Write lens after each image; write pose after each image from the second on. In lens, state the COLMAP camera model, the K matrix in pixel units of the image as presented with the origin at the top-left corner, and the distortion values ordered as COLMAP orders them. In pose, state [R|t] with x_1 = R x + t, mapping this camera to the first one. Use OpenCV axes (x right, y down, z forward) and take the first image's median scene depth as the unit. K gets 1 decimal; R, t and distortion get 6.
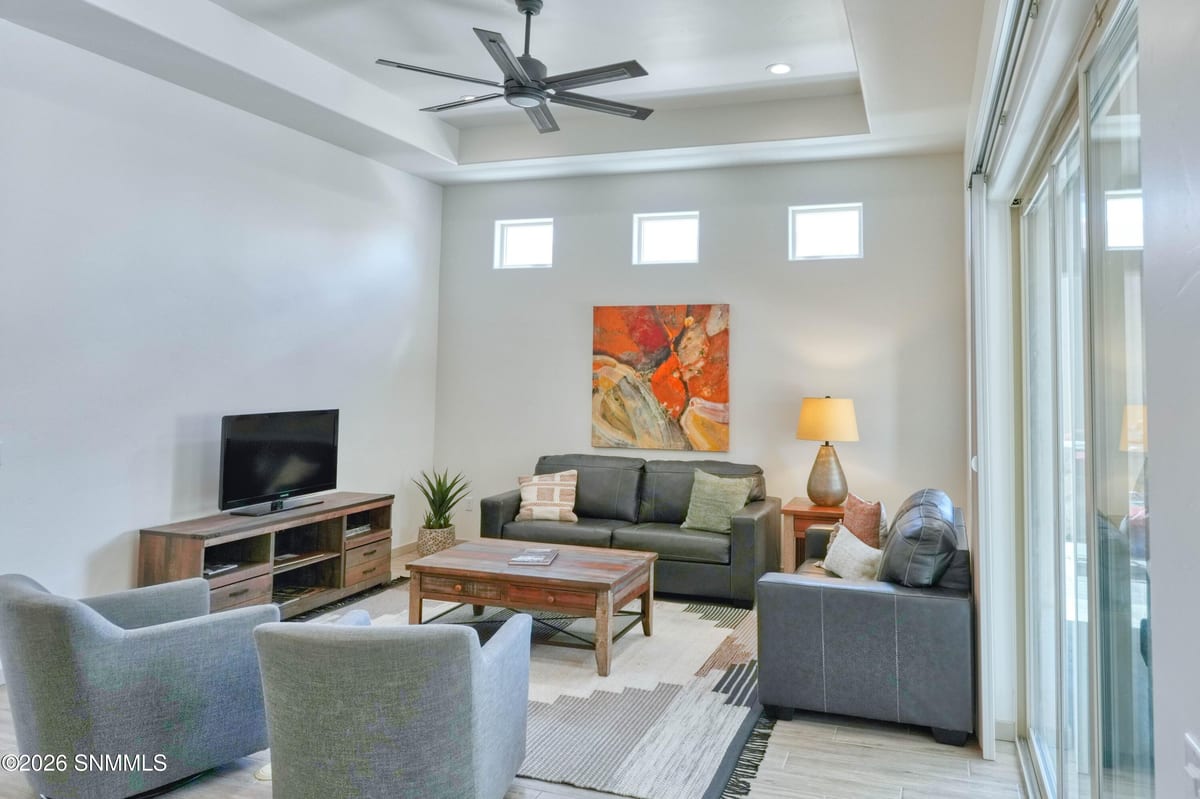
lens RADIAL K [[776.9, 0, 695.7], [0, 776.9, 330.1], [0, 0, 1]] dist [0.002202, 0.002308]
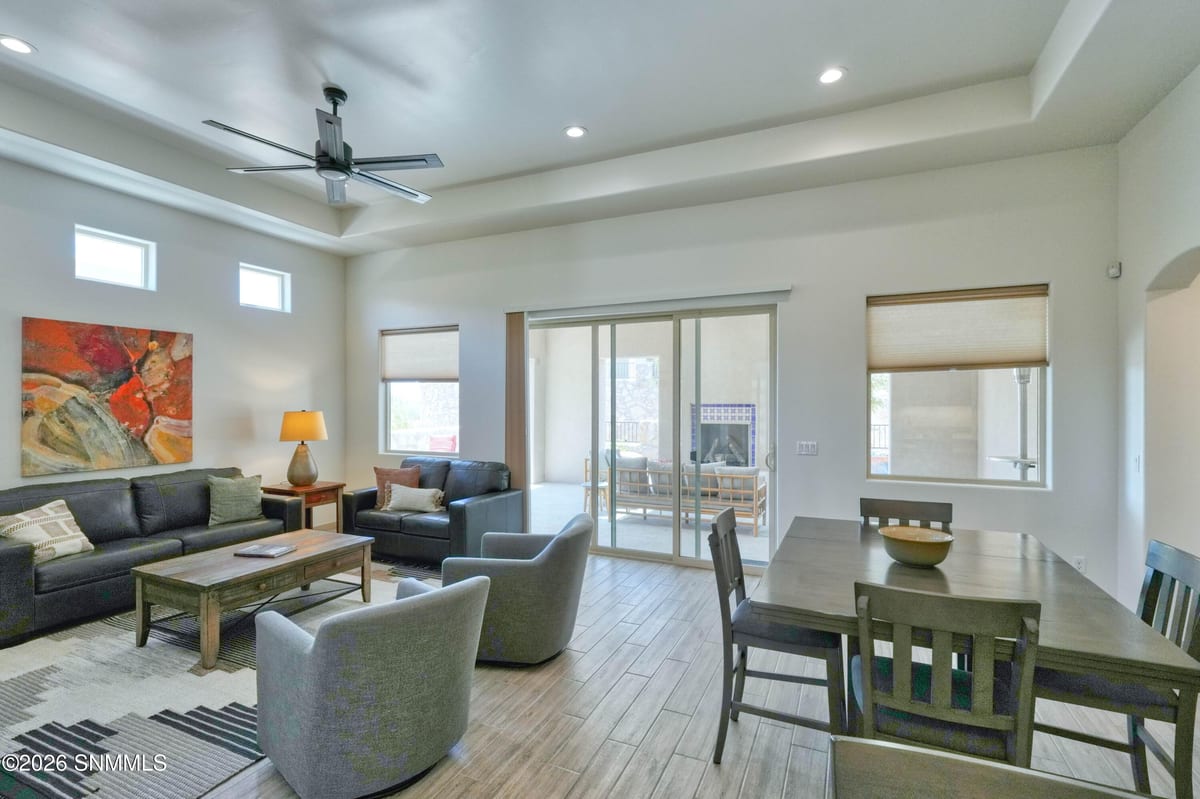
lens RADIAL K [[562.2, 0, 580.4], [0, 562.2, 404.0], [0, 0, 1]] dist [0.000537, 0.000412]
pose [[0.155185, -0.015388, 0.987766, -0.688132], [-0.058330, 0.997991, 0.024711, 0.015651], [-0.986162, -0.061451, 0.153976, 0.295259]]
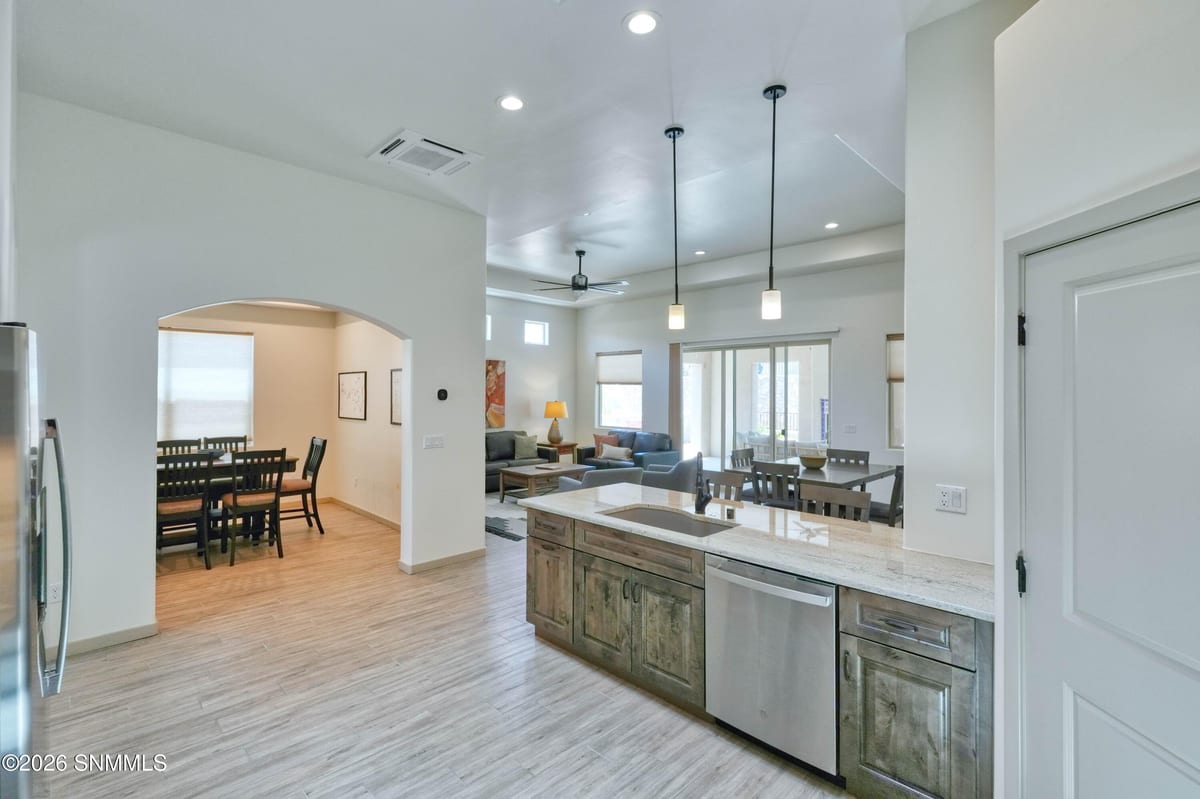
lens RADIAL K [[535.4, 0, 577.3], [0, 535.4, 392.1], [0, 0, 1]] dist [-0.001703, -0.000086]
pose [[0.494333, -0.007433, 0.869241, -1.175108], [-0.053182, 0.997832, 0.038777, -0.014888], [-0.867644, -0.065397, 0.492866, 0.061910]]
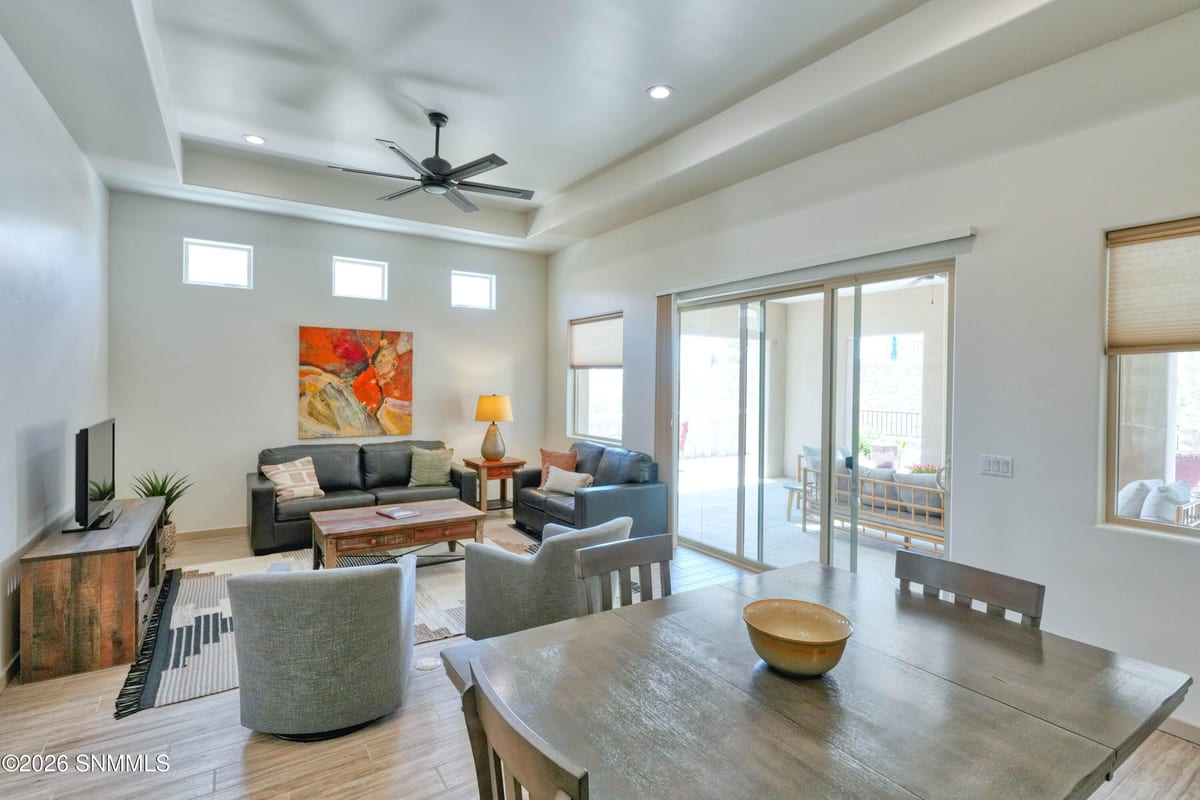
lens RADIAL K [[565.3, 0, 582.1], [0, 565.3, 389.3], [0, 0, 1]] dist [0.000072, 0.000198]
pose [[0.657043, -0.014596, 0.753712, -0.538571], [-0.047380, 0.997036, 0.060610, -0.006580], [-0.752363, -0.075534, 0.654404, 0.068815]]
